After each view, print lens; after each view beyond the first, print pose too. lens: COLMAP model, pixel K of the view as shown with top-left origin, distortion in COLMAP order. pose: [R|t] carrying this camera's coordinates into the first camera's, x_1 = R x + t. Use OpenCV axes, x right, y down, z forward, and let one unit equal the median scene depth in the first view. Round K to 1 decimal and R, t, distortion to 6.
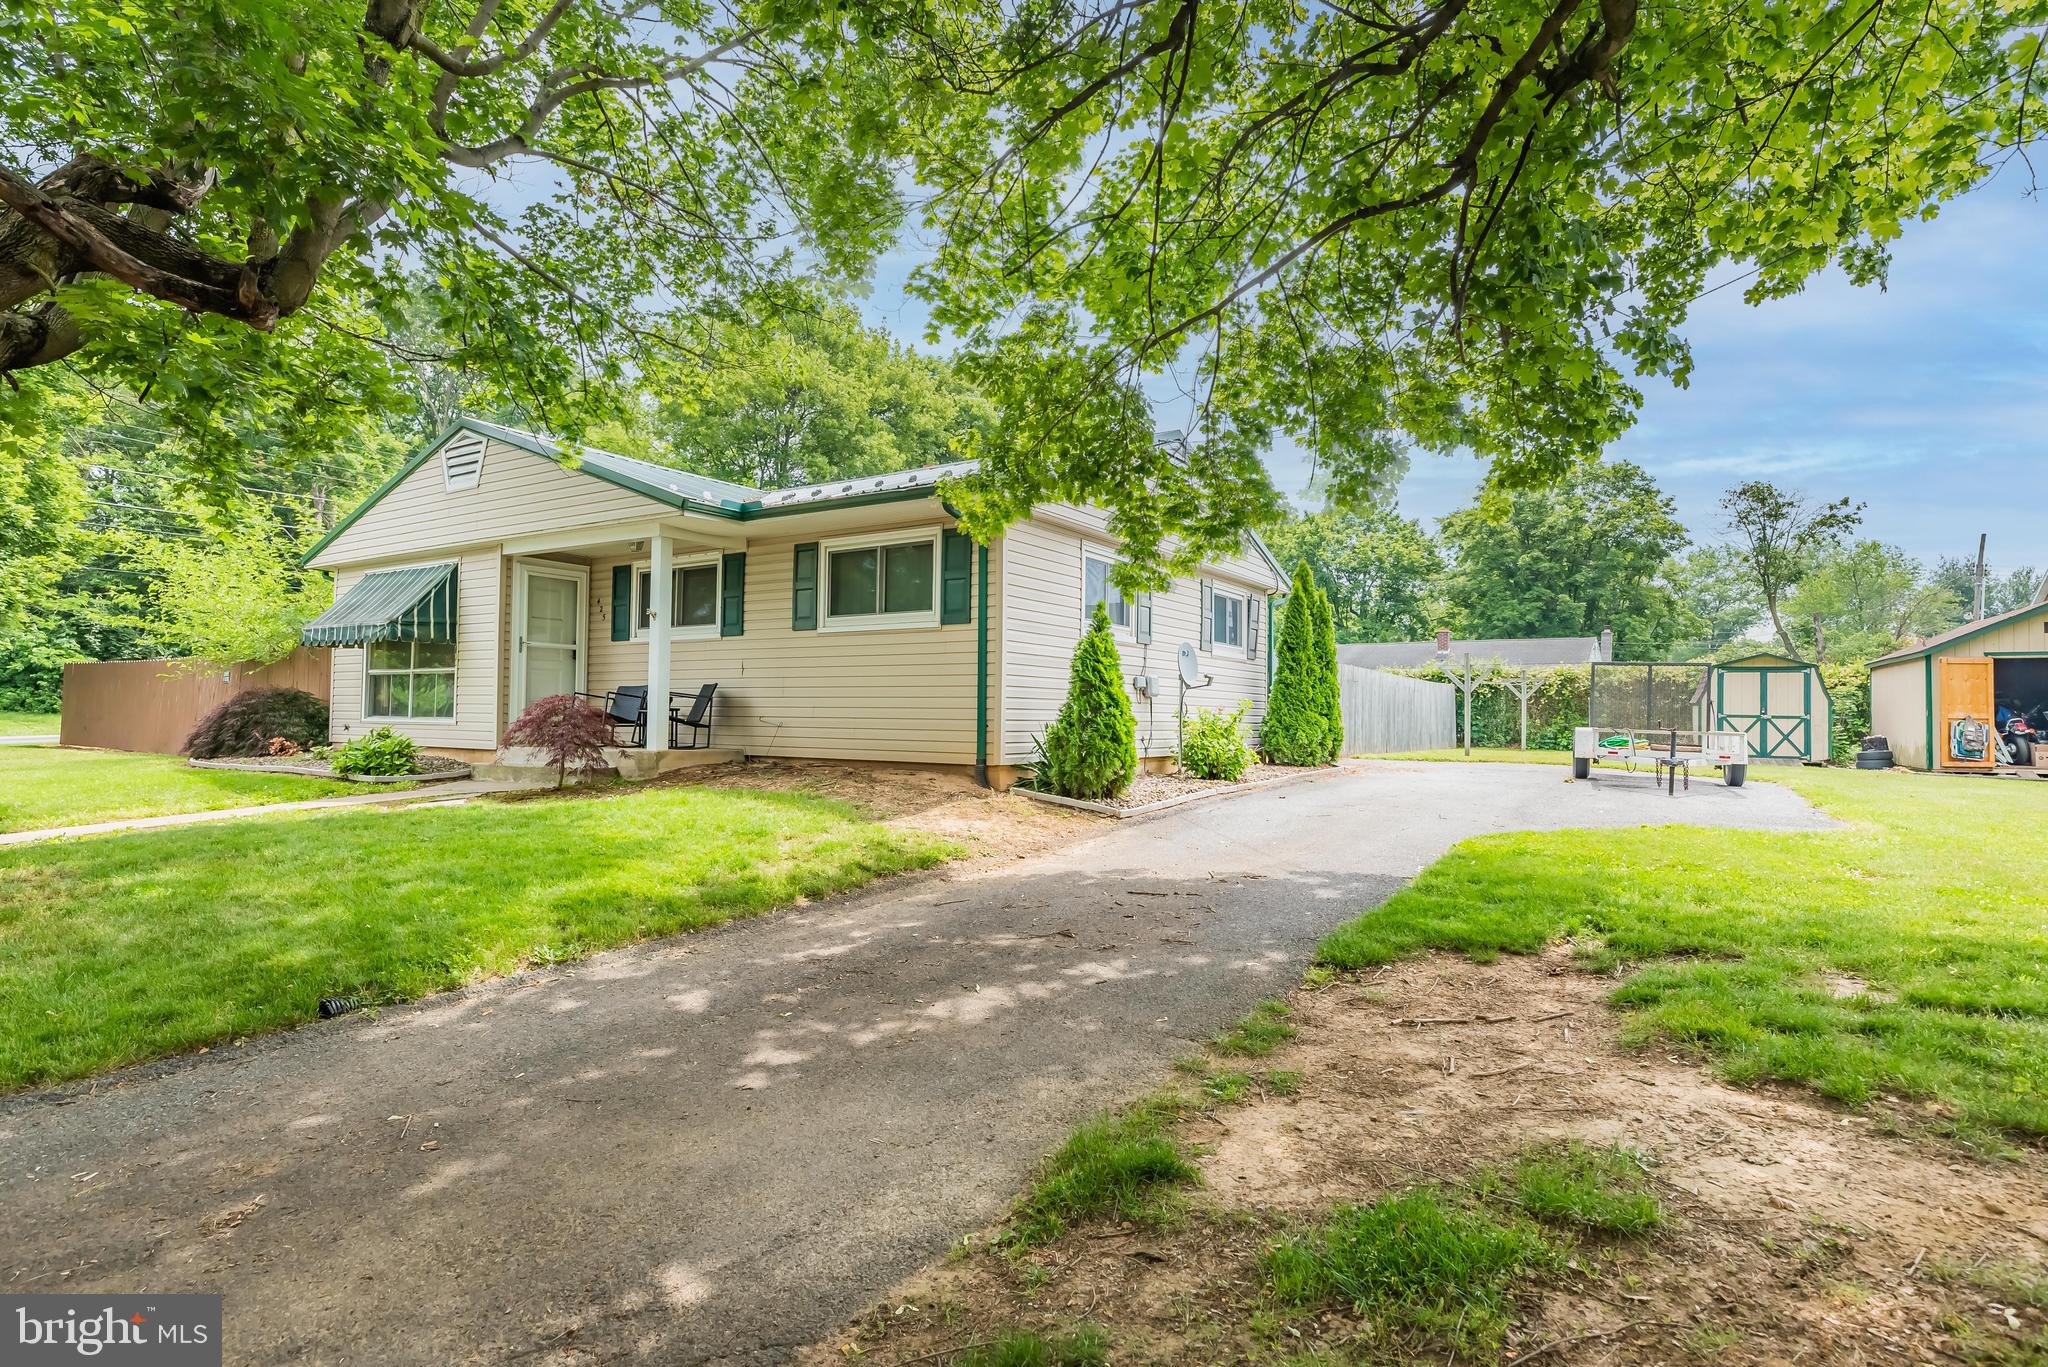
lens RADIAL K [[1013.2, 0, 1063.3], [0, 1013.2, 701.4], [0, 0, 1]] dist [0.000839, -0.000024]
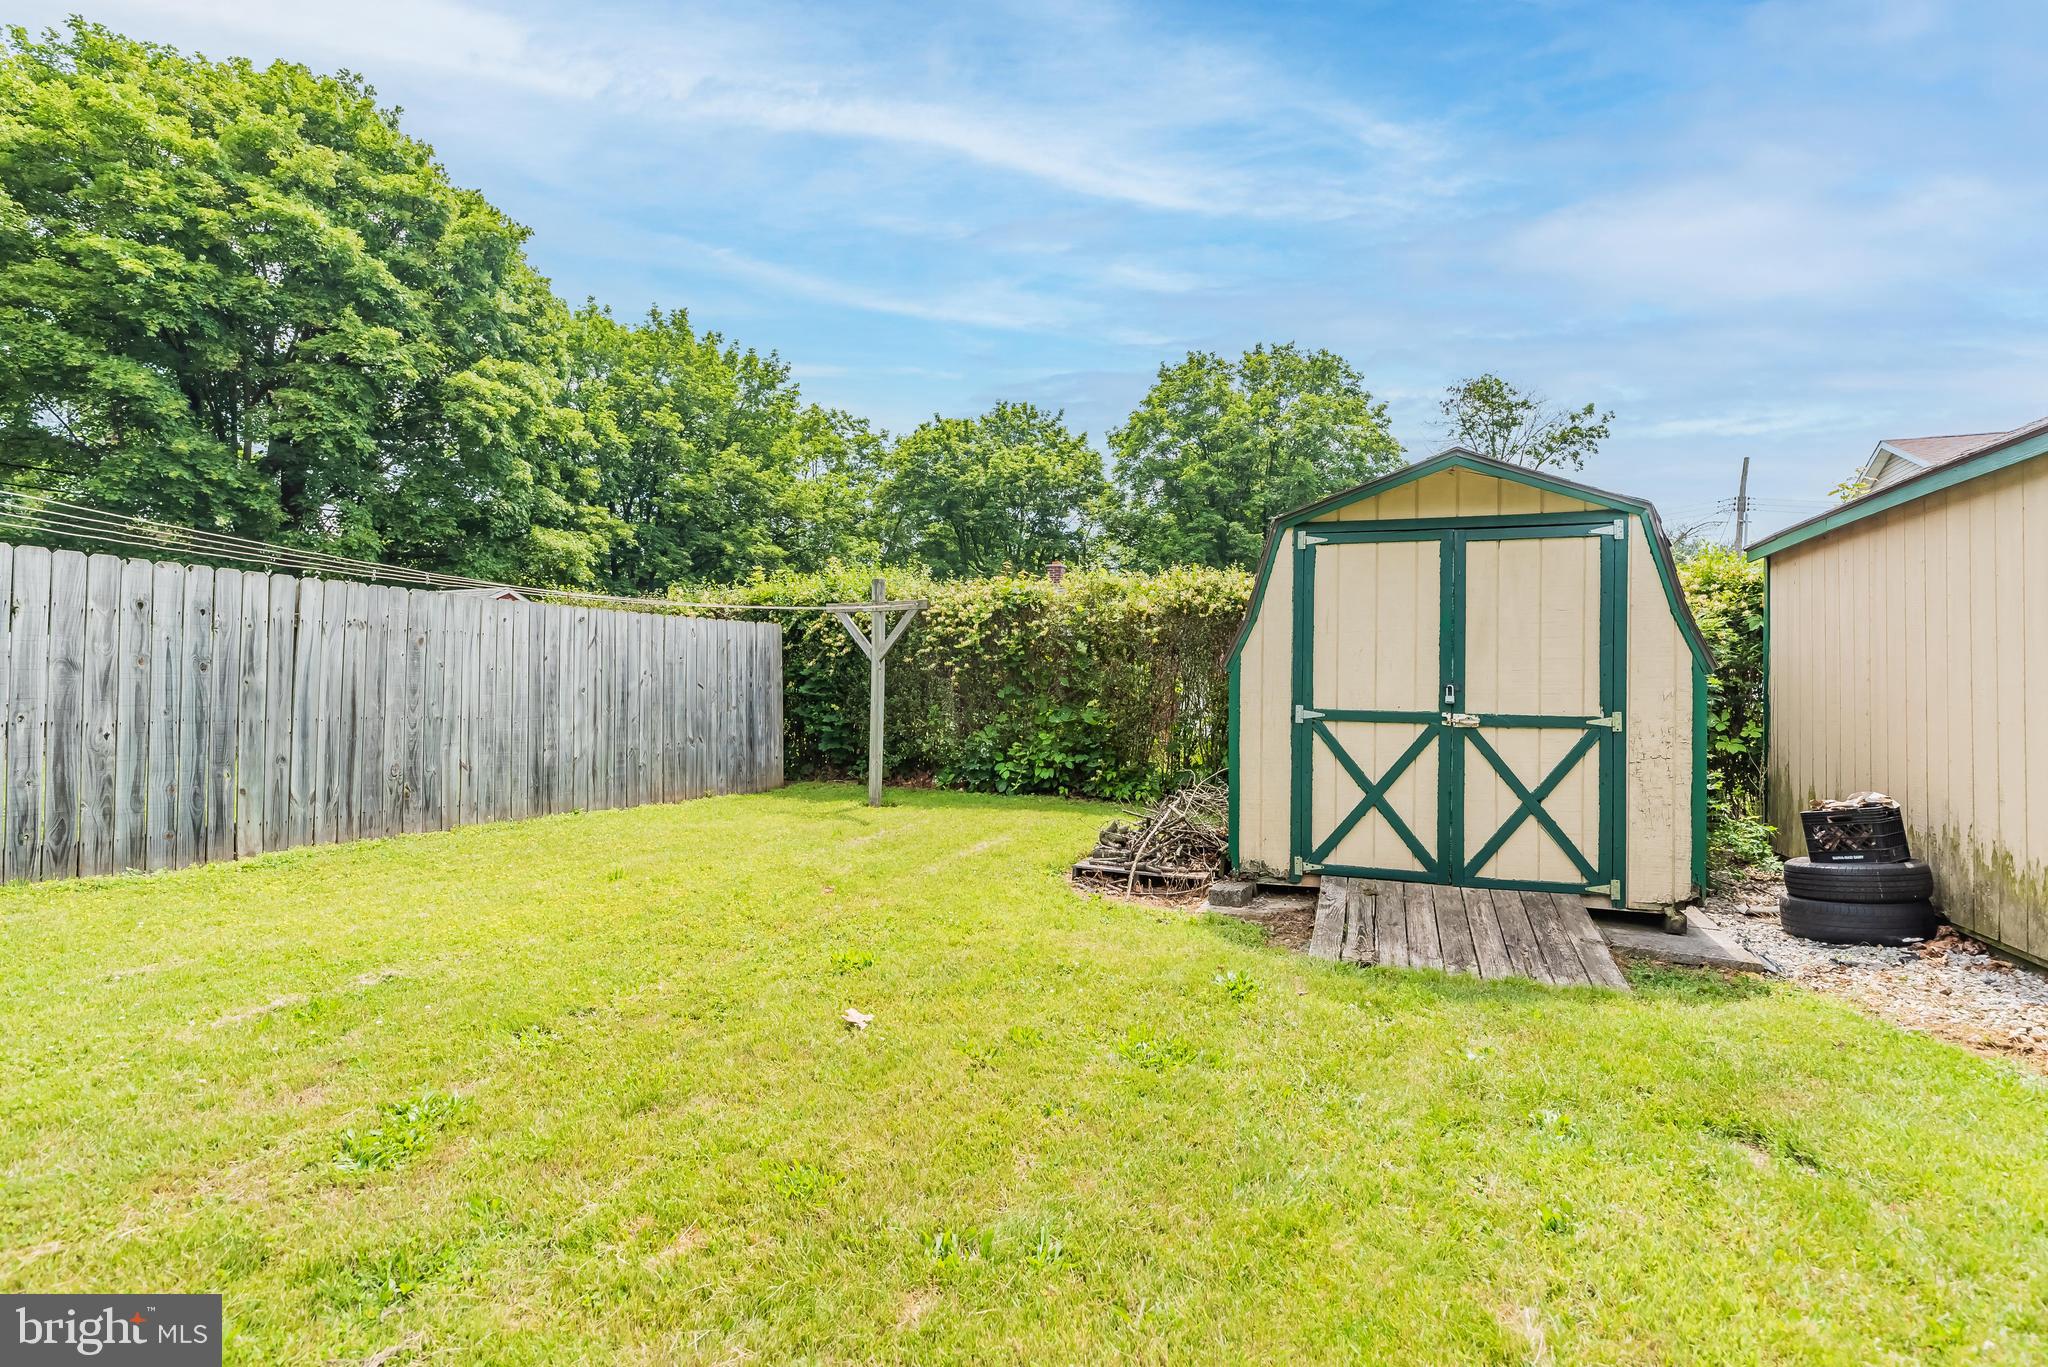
lens RADIAL K [[1011.1, 0, 1060.1], [0, 1011.1, 681.4], [0, 0, 1]] dist [0.002397, -0.000466]
pose [[0.980844, 0.000388, 0.194795, 0.241659], [-0.001631, 0.999979, 0.006217, 0.001943], [-0.194789, -0.006415, 0.980824, 0.341745]]
